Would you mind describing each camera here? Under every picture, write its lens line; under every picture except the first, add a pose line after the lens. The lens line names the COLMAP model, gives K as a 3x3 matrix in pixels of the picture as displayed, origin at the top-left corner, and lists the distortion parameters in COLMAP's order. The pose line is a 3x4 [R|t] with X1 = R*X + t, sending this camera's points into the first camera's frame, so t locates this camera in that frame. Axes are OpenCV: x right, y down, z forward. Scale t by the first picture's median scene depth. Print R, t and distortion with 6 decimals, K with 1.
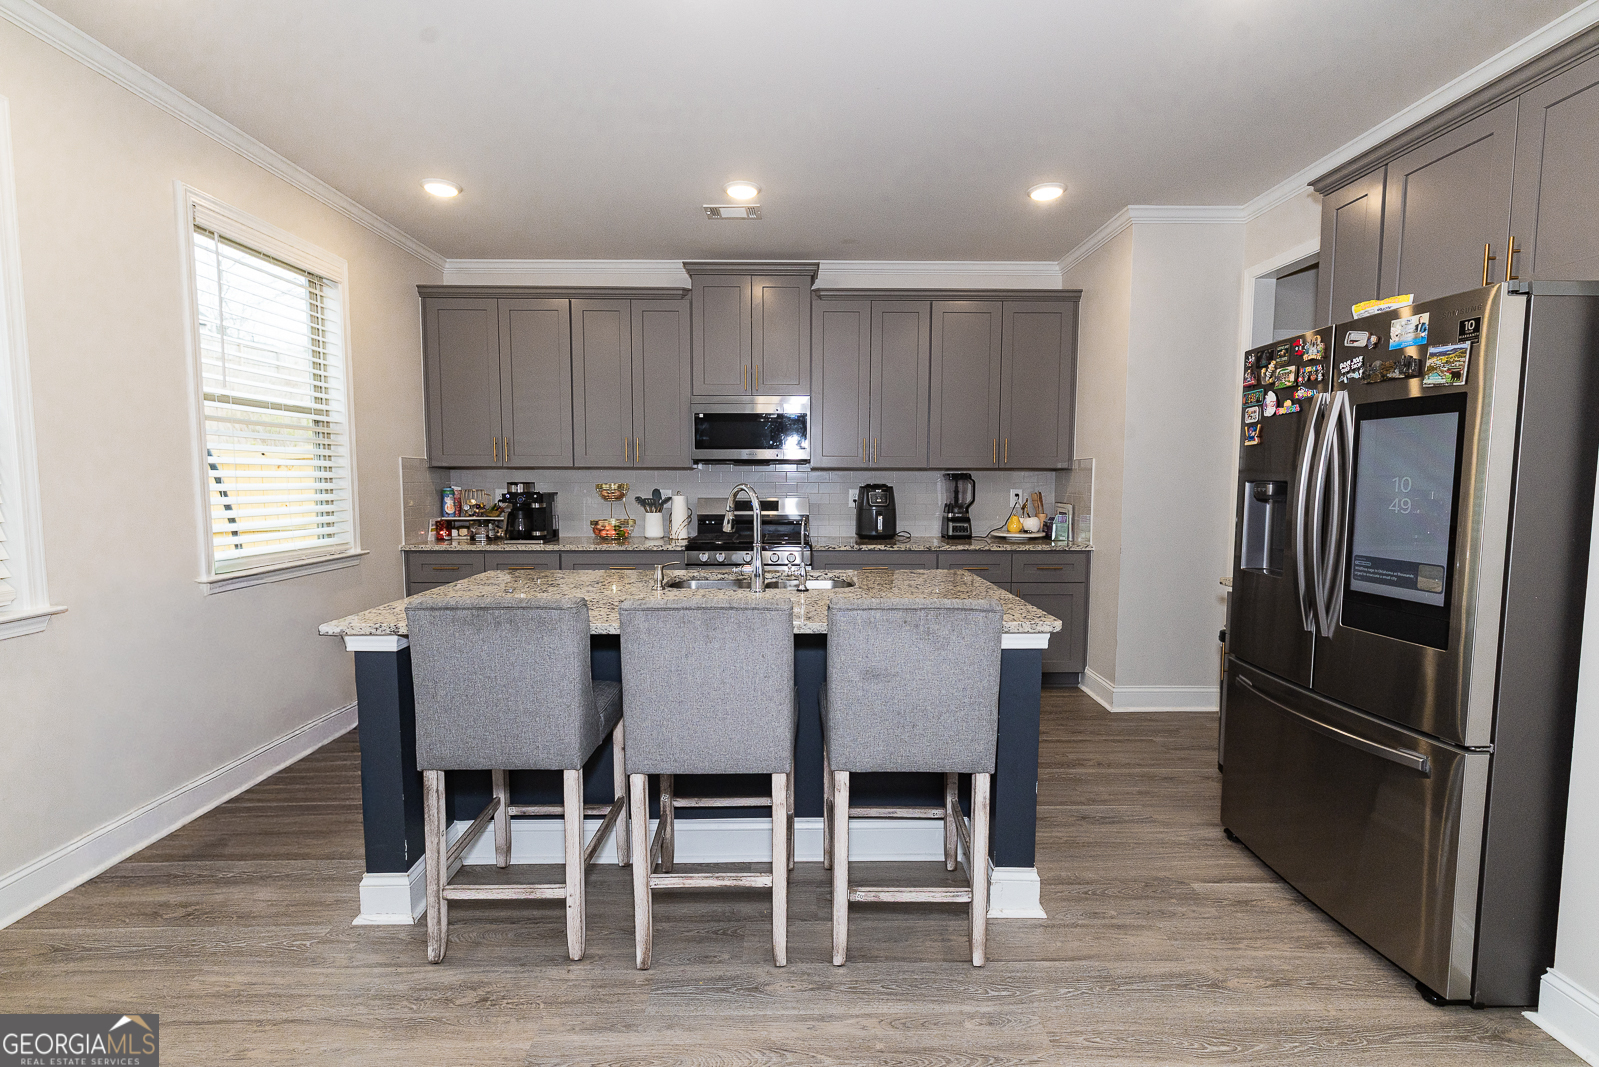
lens RADIAL K [[705.6, 0, 799.5], [0, 705.6, 533.5], [0, 0, 1]] dist [0.001848, 0.000126]
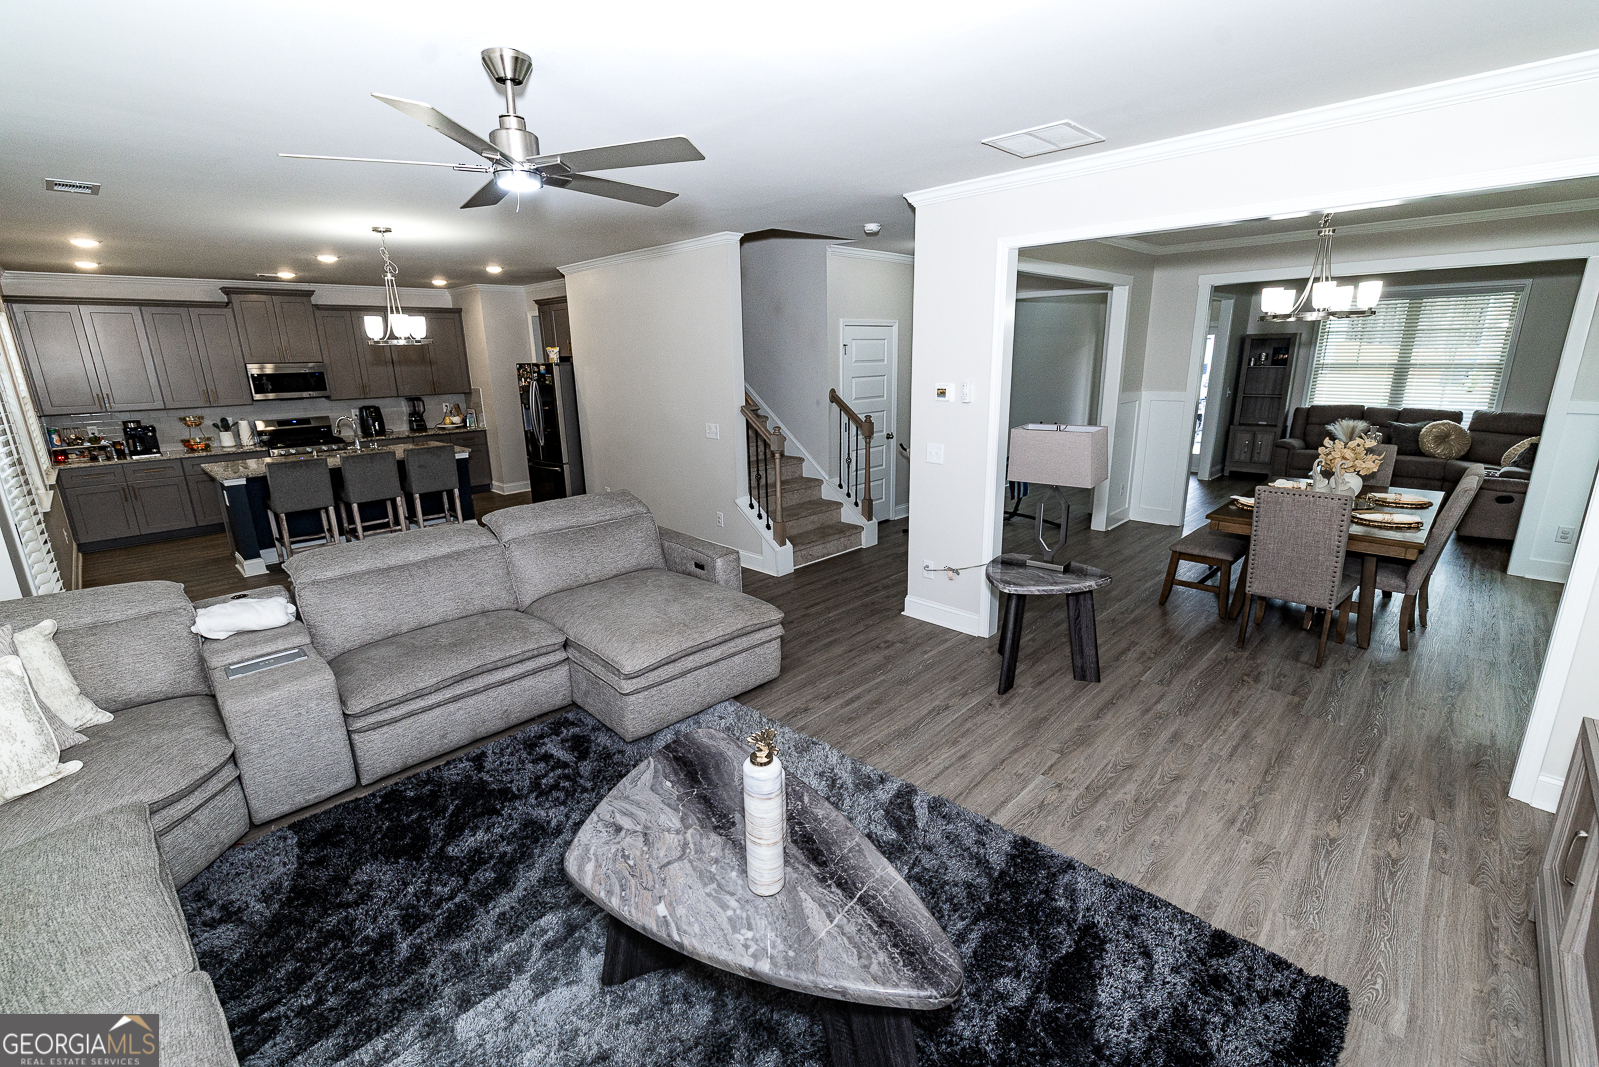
lens RADIAL K [[687.5, 0, 799.5], [0, 687.5, 533.5], [0, 0, 1]] dist [0.000417, 0.000450]
pose [[0.709059, -0.197123, 0.677037, -0.772977], [0.081149, 0.976564, 0.199345, -0.015530], [-0.700465, -0.086406, 0.708437, -2.311792]]
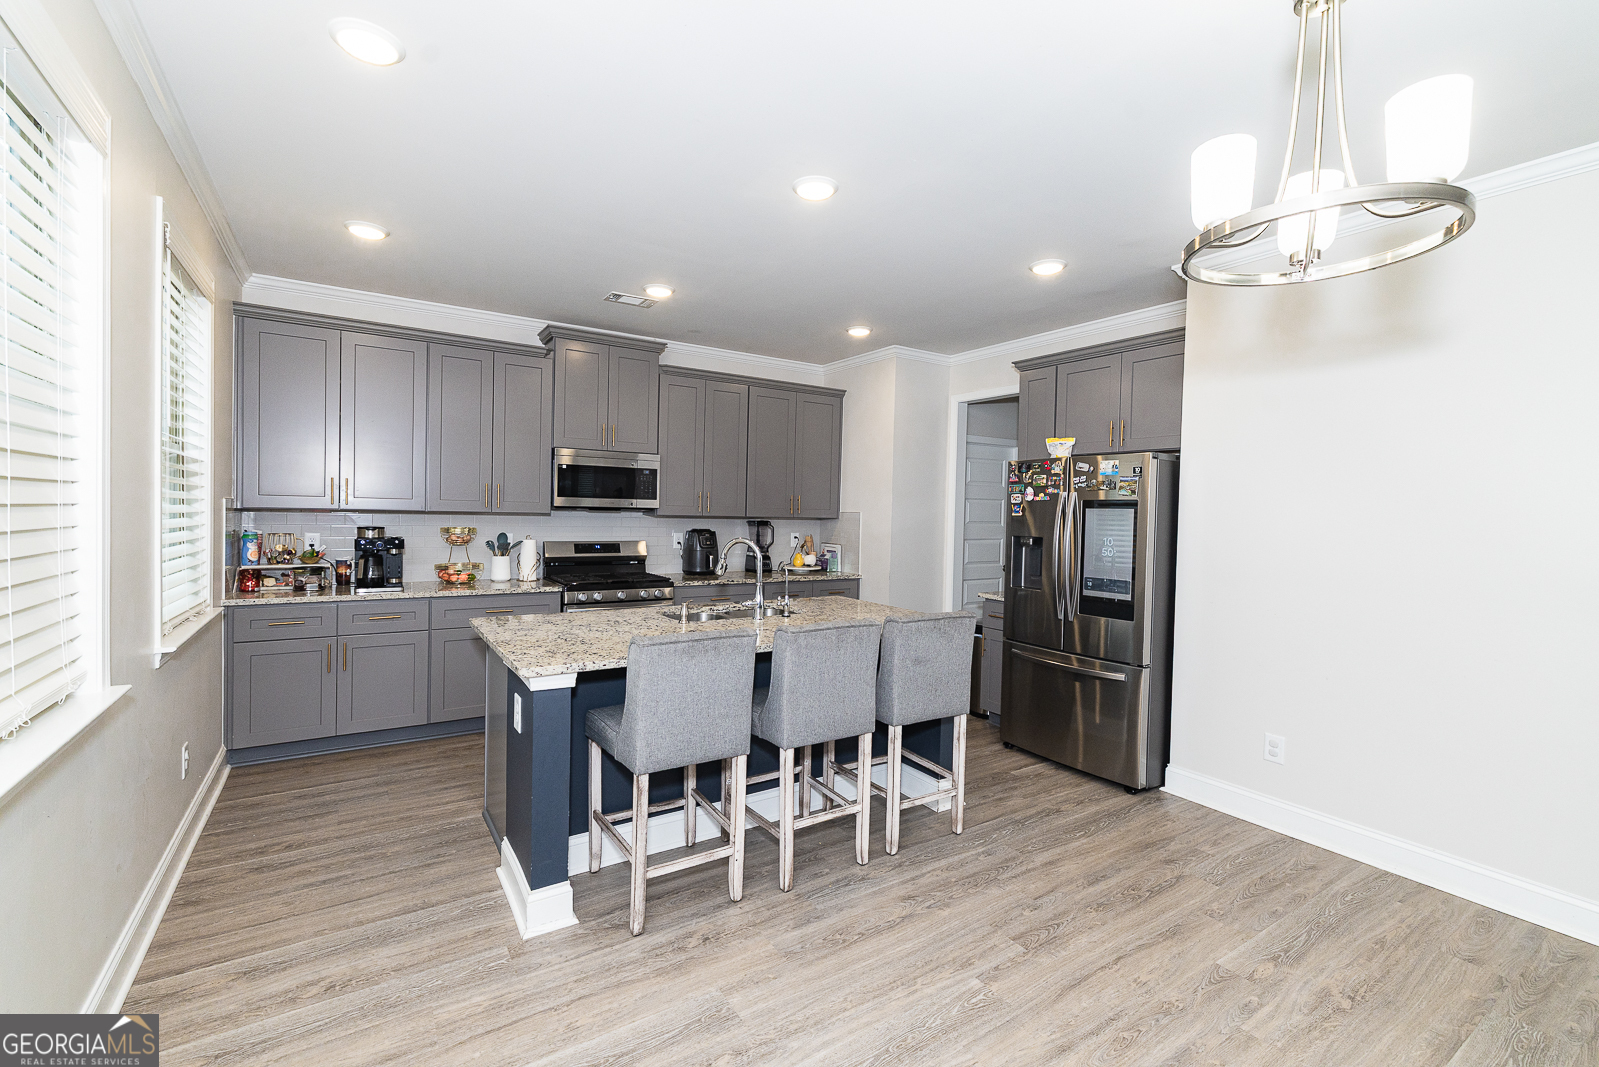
lens RADIAL K [[687.5, 0, 799.5], [0, 687.5, 533.5], [0, 0, 1]] dist [0.000417, 0.000450]
pose [[0.845272, 0.000566, 0.534336, -0.724994], [0.022417, 0.999081, -0.036521, -0.030973], [-0.533866, 0.042848, 0.844483, -0.149681]]
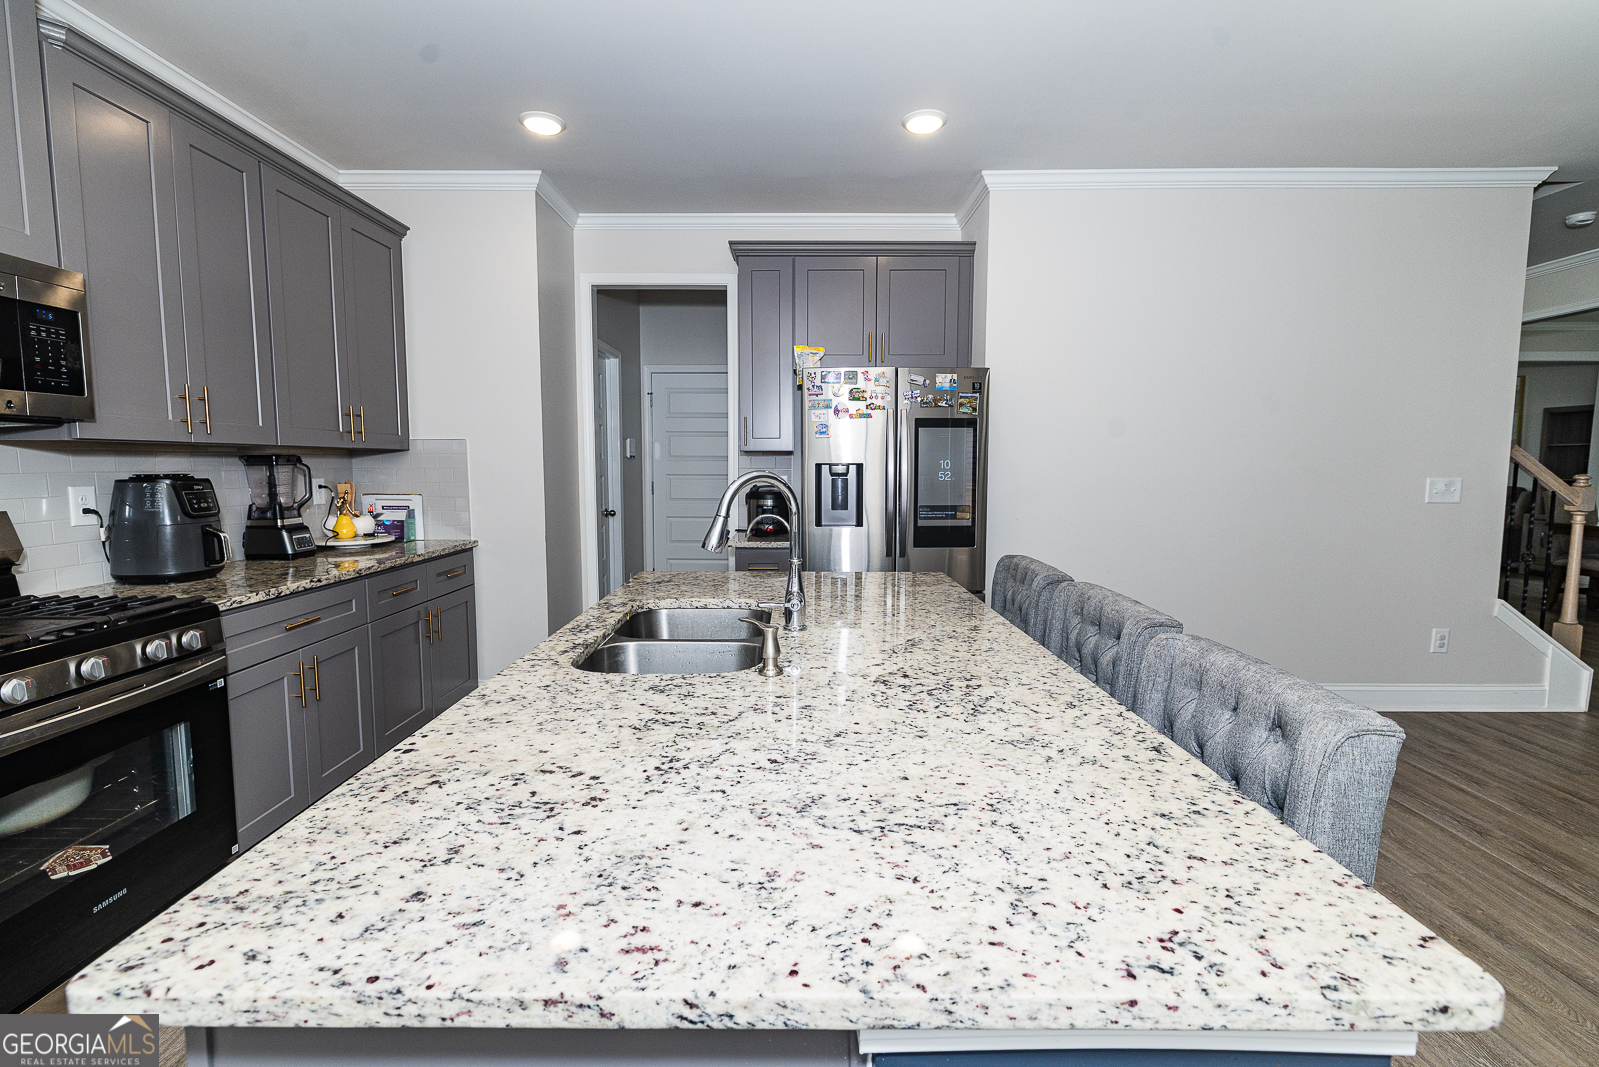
lens RADIAL K [[687.5, 0, 799.5], [0, 687.5, 533.5], [0, 0, 1]] dist [0.000417, 0.000450]
pose [[0.014366, -0.101958, 0.994685, -0.732471], [0.080125, 0.991706, 0.100496, -0.077551], [-0.996681, 0.078256, 0.022417, 1.030978]]
